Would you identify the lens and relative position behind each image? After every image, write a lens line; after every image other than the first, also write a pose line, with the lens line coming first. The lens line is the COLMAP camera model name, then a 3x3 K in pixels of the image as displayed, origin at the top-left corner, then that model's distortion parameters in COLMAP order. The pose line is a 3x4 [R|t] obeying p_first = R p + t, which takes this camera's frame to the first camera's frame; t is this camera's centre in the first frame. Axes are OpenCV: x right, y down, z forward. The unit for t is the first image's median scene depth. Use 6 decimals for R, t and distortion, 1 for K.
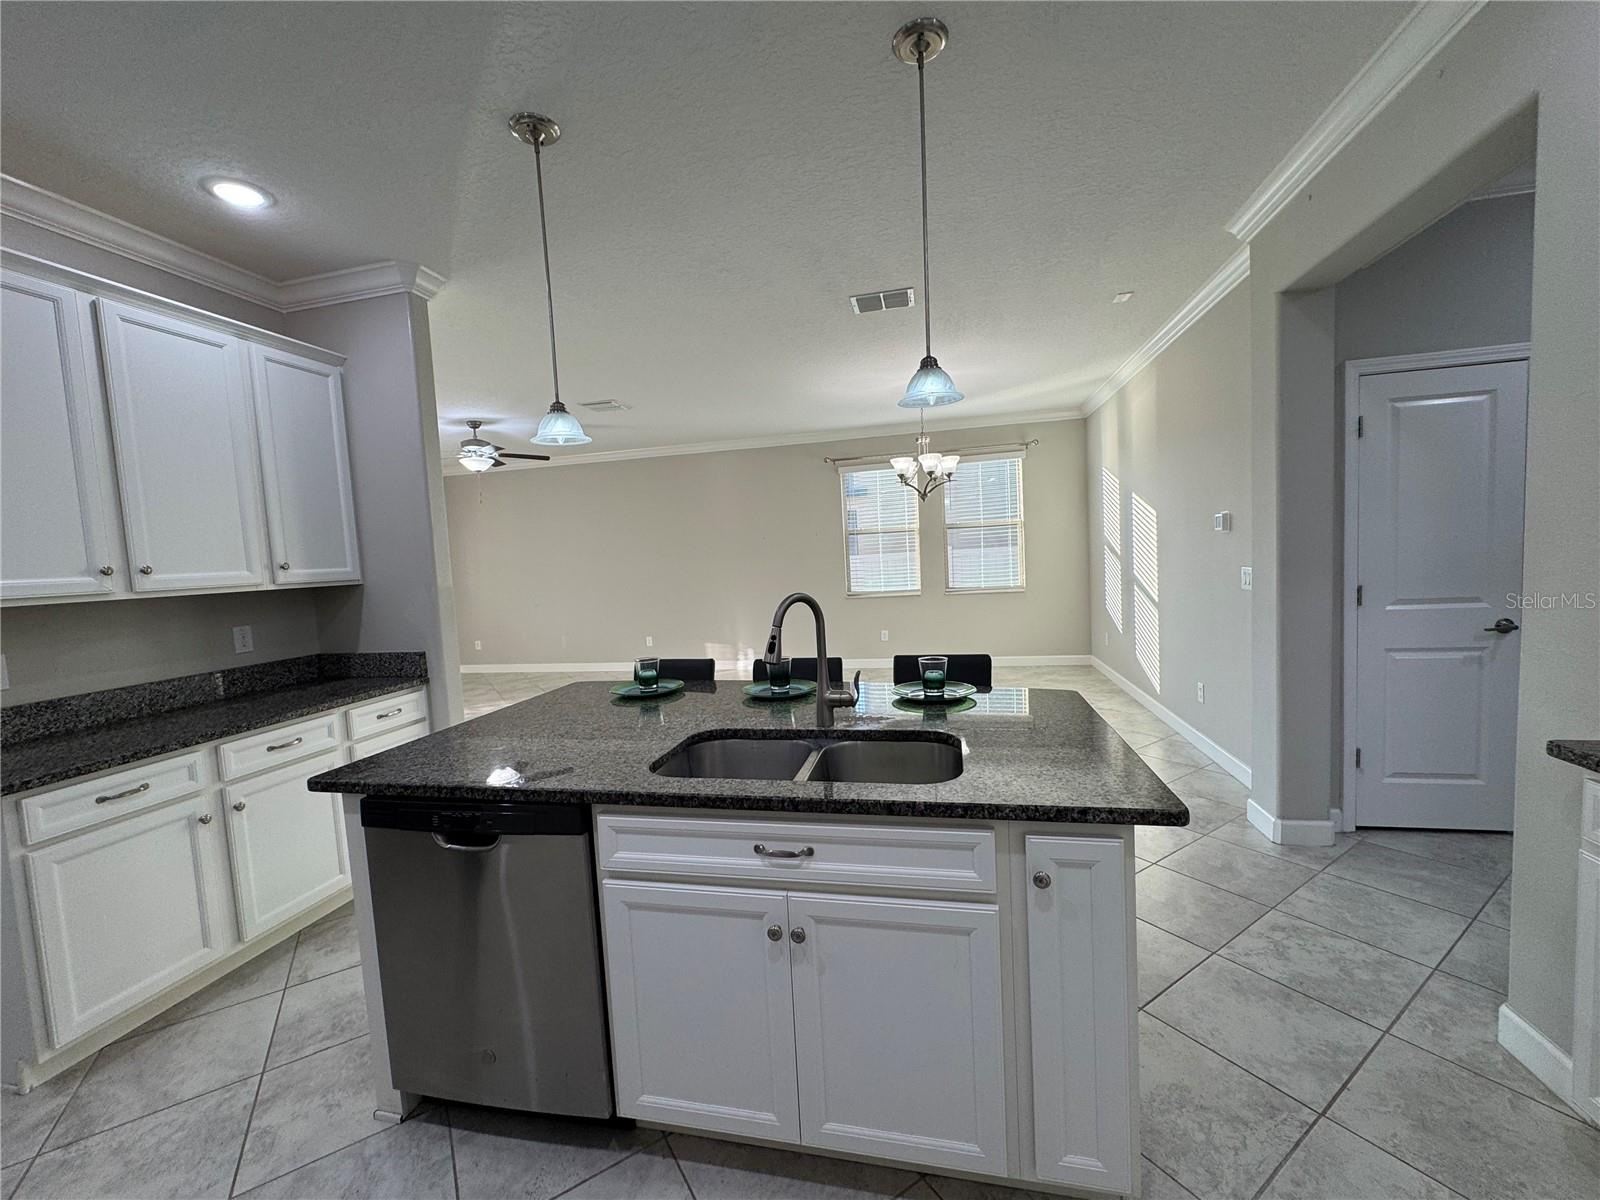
lens RADIAL K [[638.3, 0, 800.0], [0, 638.3, 600.0], [0, 0, 1]] dist [-0.000424, -0.000068]
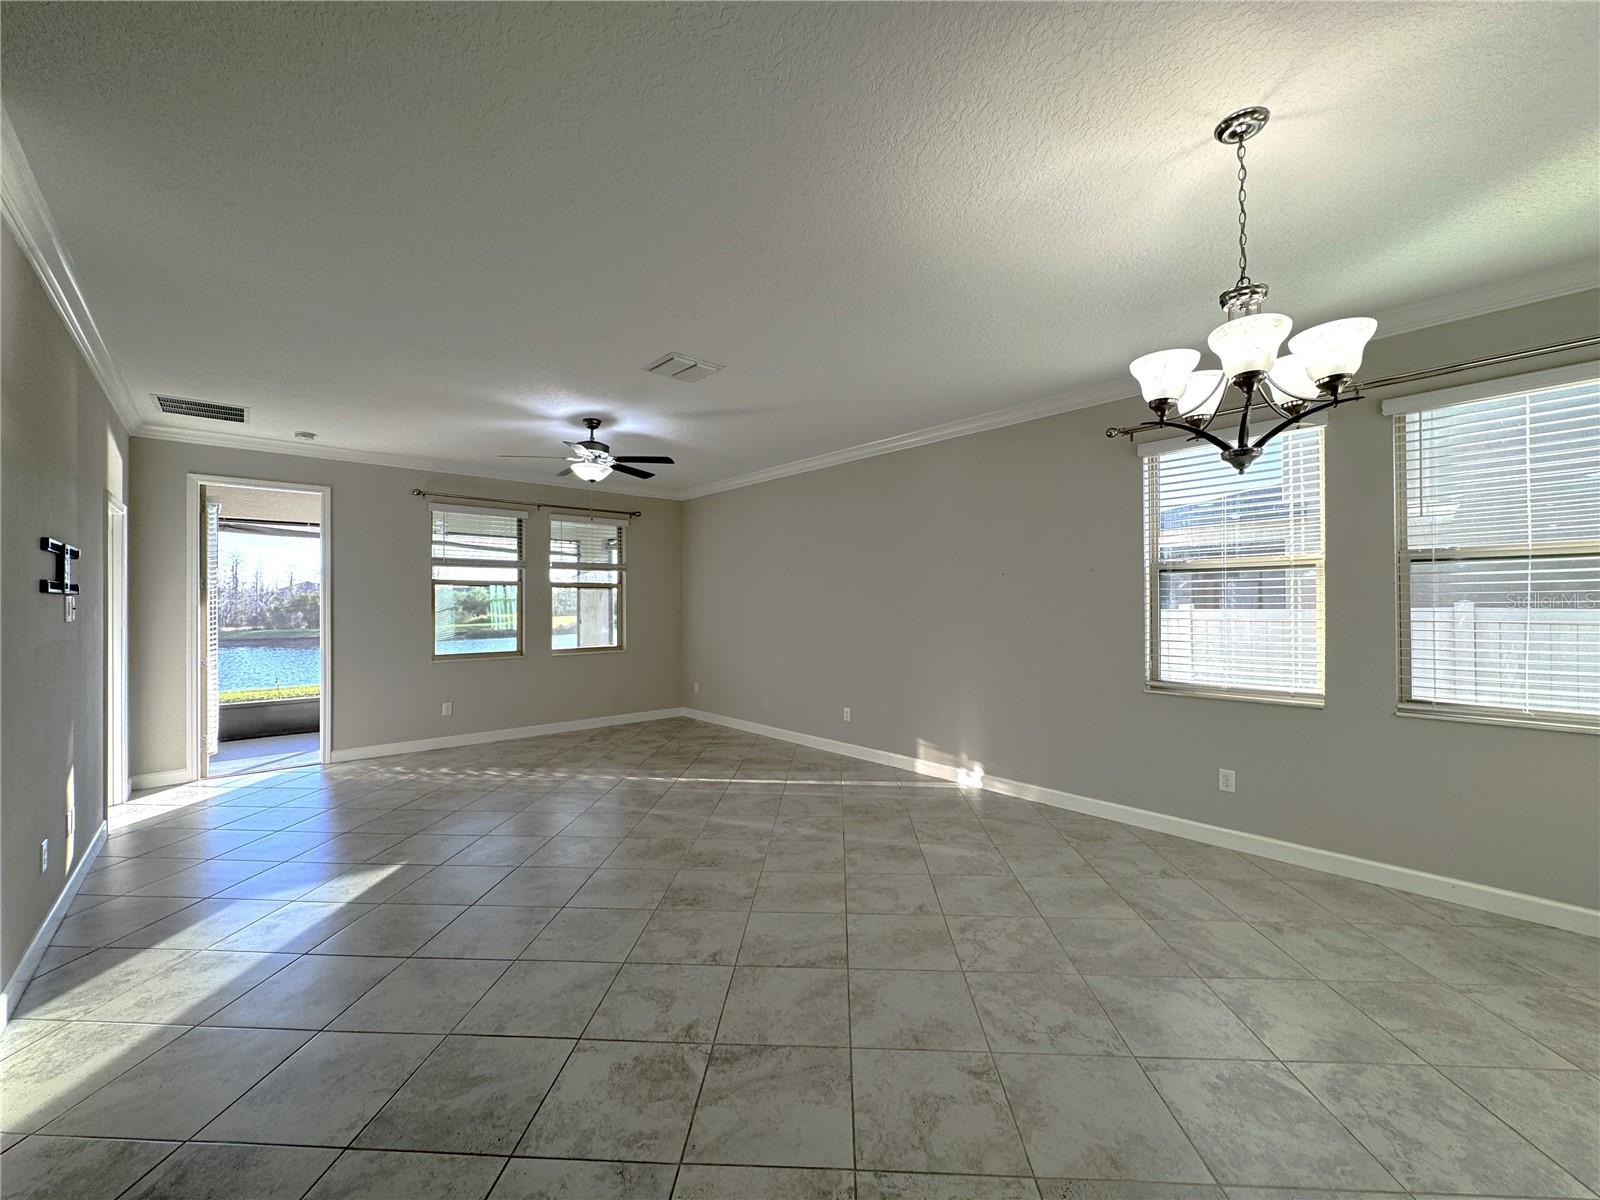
lens RADIAL K [[638.3, 0, 800.0], [0, 638.3, 600.0], [0, 0, 1]] dist [-0.000424, -0.000068]
pose [[0.811018, 0.046102, -0.583202, 0.365297], [-0.079848, 0.996284, -0.032283, -0.096683], [0.579546, 0.072749, 0.811686, 1.028187]]
